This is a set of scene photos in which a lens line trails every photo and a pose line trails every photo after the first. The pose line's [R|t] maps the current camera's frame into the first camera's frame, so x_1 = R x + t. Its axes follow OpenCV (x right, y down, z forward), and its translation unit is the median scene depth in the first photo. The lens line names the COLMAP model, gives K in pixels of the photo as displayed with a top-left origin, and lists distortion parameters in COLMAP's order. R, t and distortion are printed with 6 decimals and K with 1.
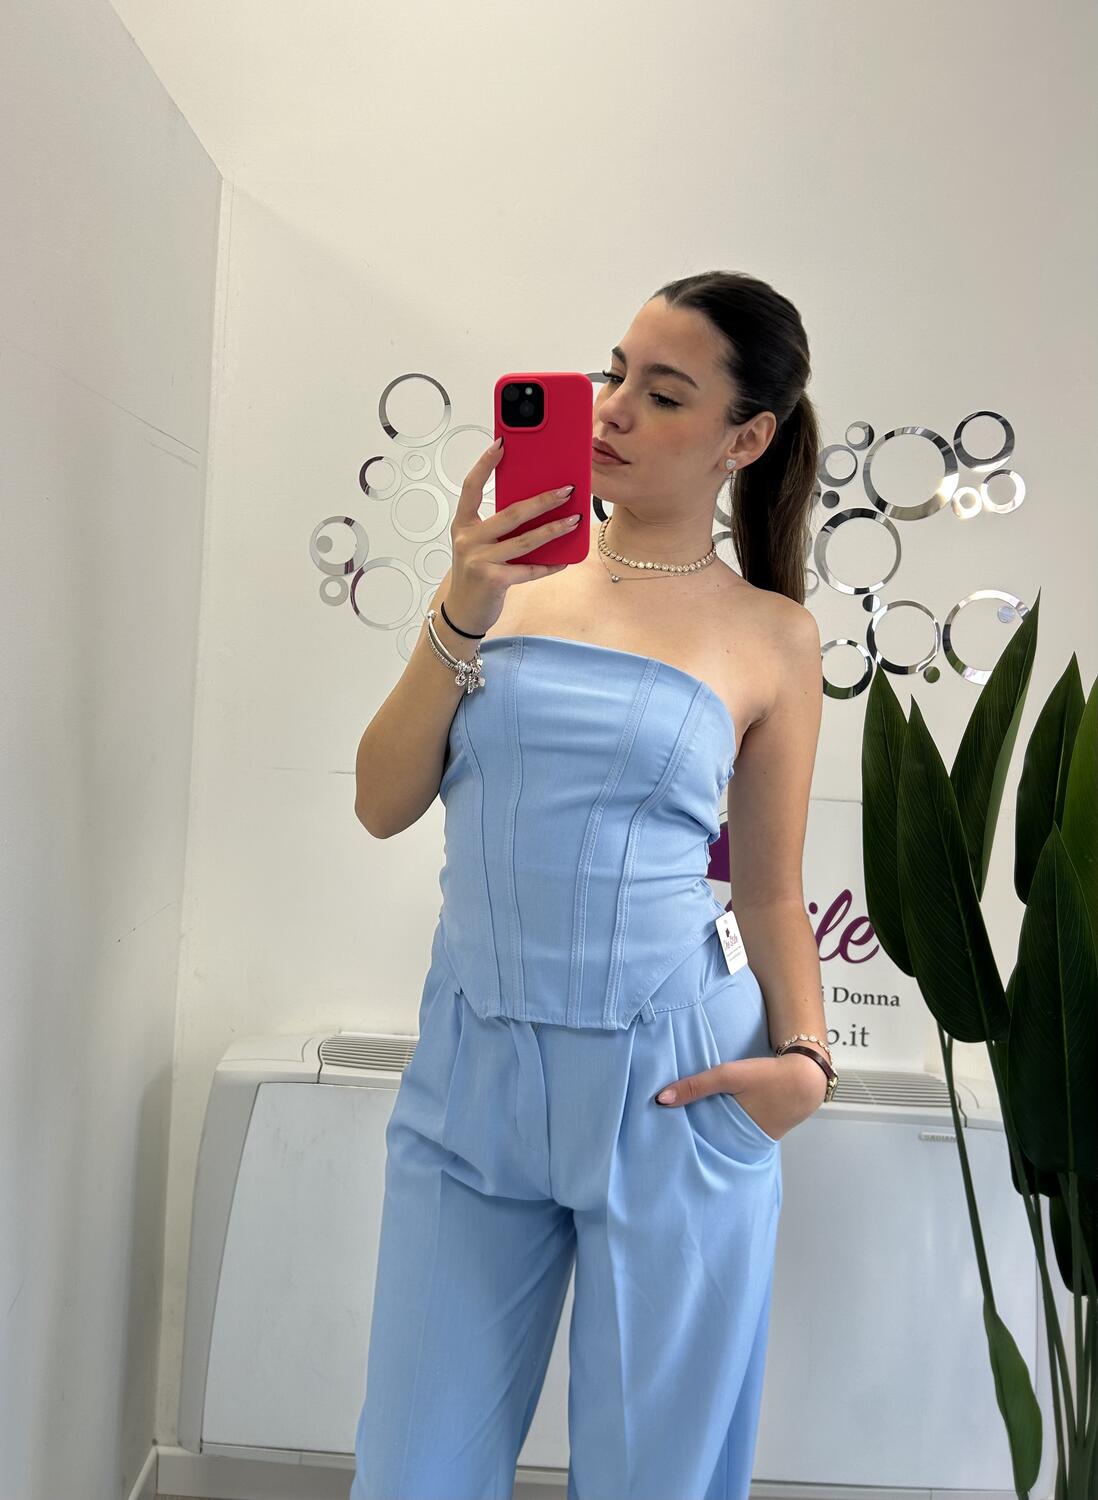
lens RADIAL K [[1262.6, 0, 476.5], [0, 1262.6, 660.2], [0, 0, 1]] dist [0.003784, -0.015944]
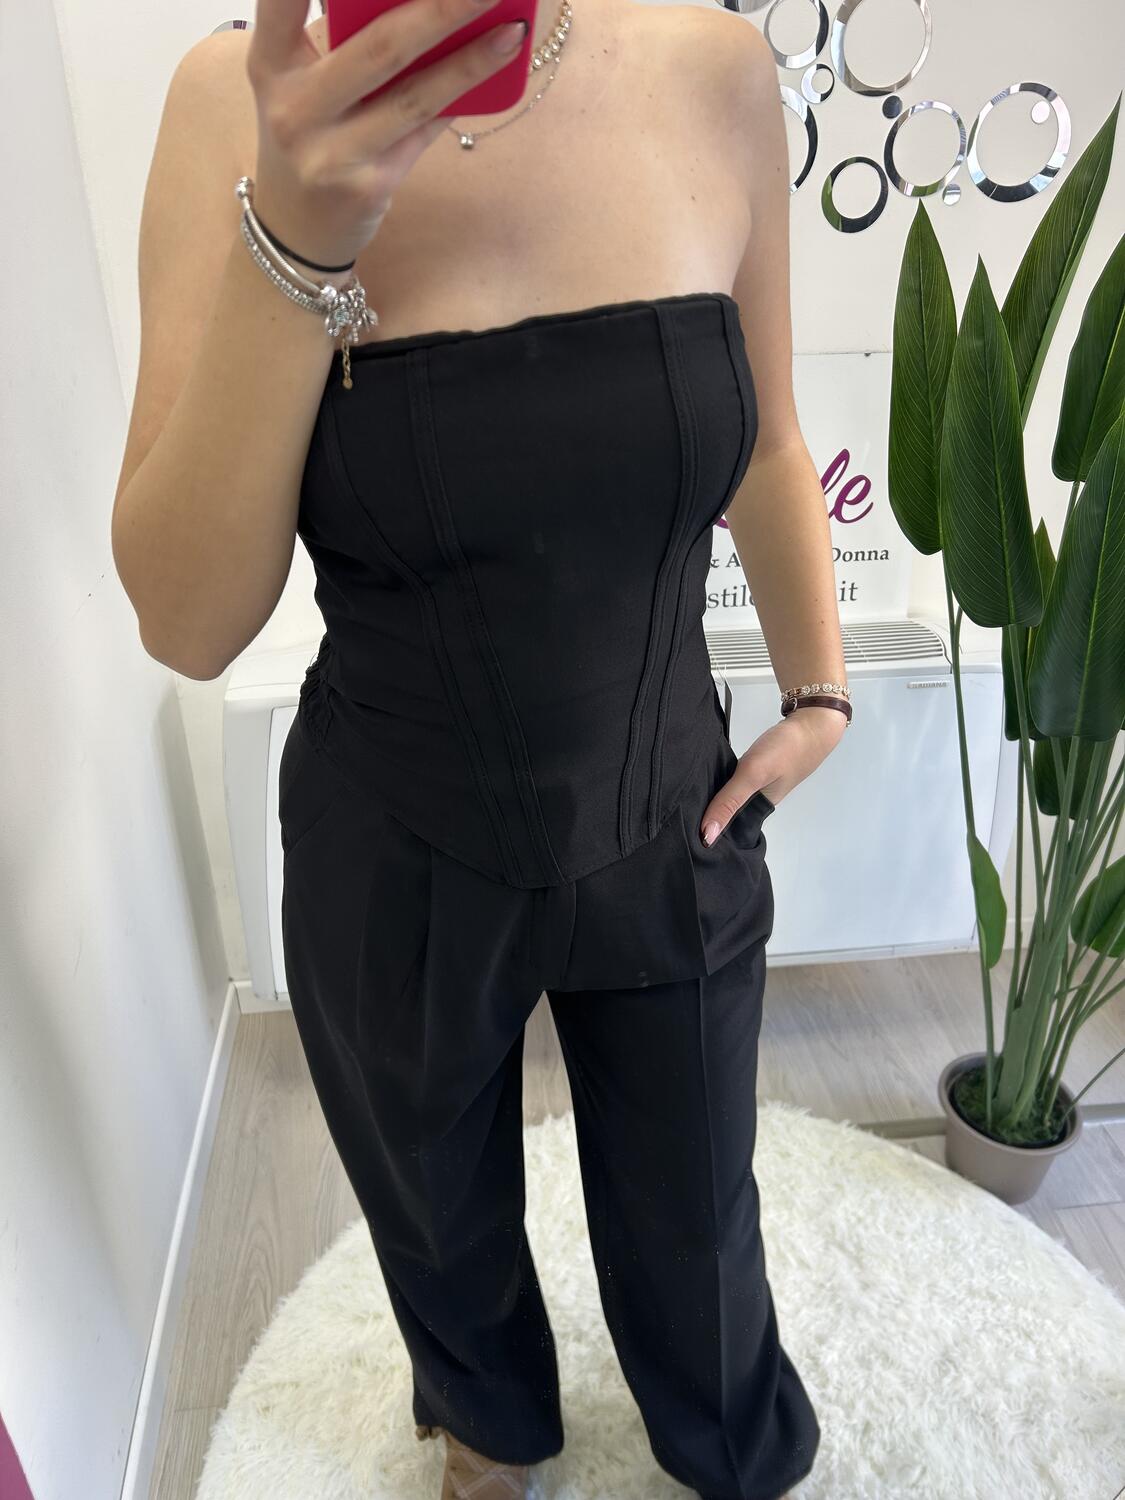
lens RADIAL K [[1128.2, 0, 549.7], [0, 1128.2, 718.3], [0, 0, 1]] dist [0.066213, -0.055872]
pose [[0.988185, -0.120166, 0.095130, -0.040641], [0.061800, 0.880414, 0.470161, -0.063345], [-0.140251, -0.458727, 0.877439, 0.170655]]
